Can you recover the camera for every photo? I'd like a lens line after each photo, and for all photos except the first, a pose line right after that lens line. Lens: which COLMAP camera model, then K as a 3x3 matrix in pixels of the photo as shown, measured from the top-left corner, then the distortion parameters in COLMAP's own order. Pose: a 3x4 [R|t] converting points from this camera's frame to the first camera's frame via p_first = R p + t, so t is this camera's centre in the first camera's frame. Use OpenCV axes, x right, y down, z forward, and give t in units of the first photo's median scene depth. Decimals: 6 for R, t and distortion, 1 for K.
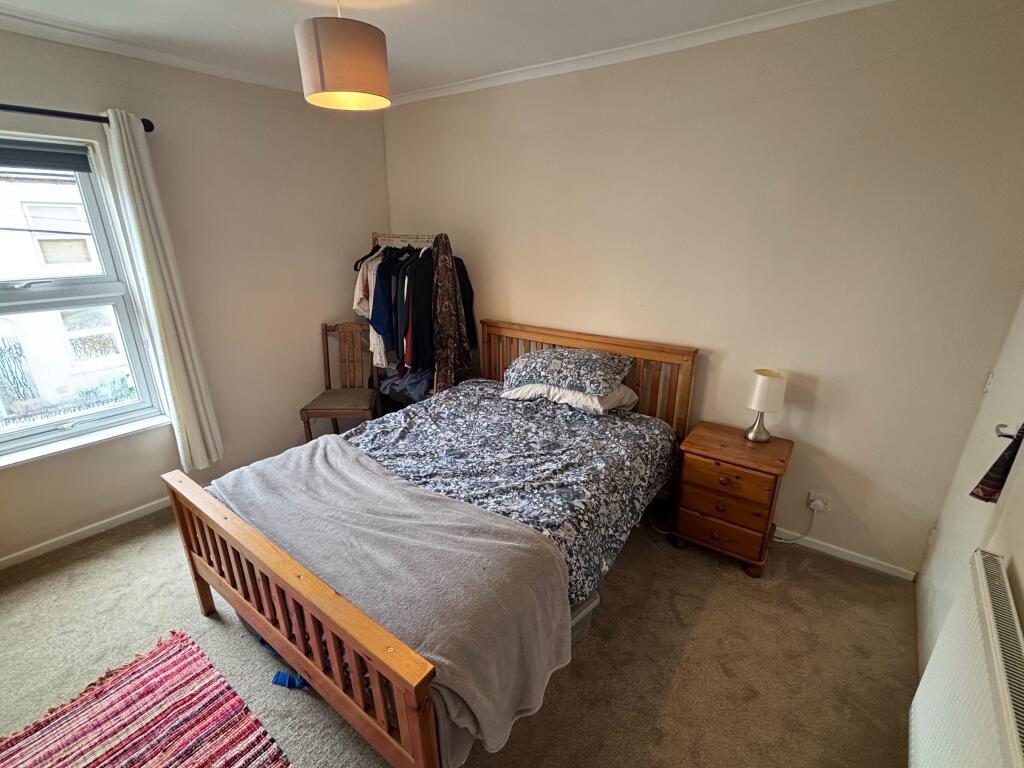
lens RADIAL K [[445.7, 0, 512.0], [0, 445.7, 384.0], [0, 0, 1]] dist [0.021252, -0.000064]
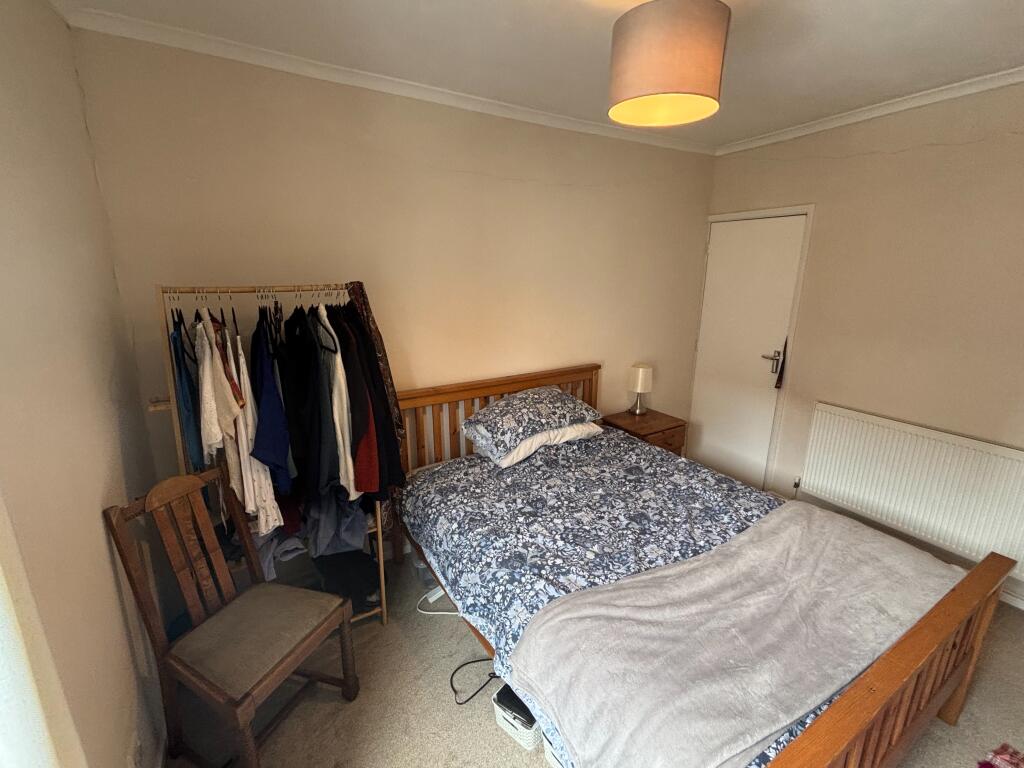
lens RADIAL K [[445.7, 0, 512.0], [0, 445.7, 384.0], [0, 0, 1]] dist [0.021252, -0.000064]
pose [[0.400083, -0.232452, 0.886510, -0.796433], [0.308258, 0.945073, 0.108691, -0.226174], [-0.863082, 0.229788, 0.449763, 0.627203]]
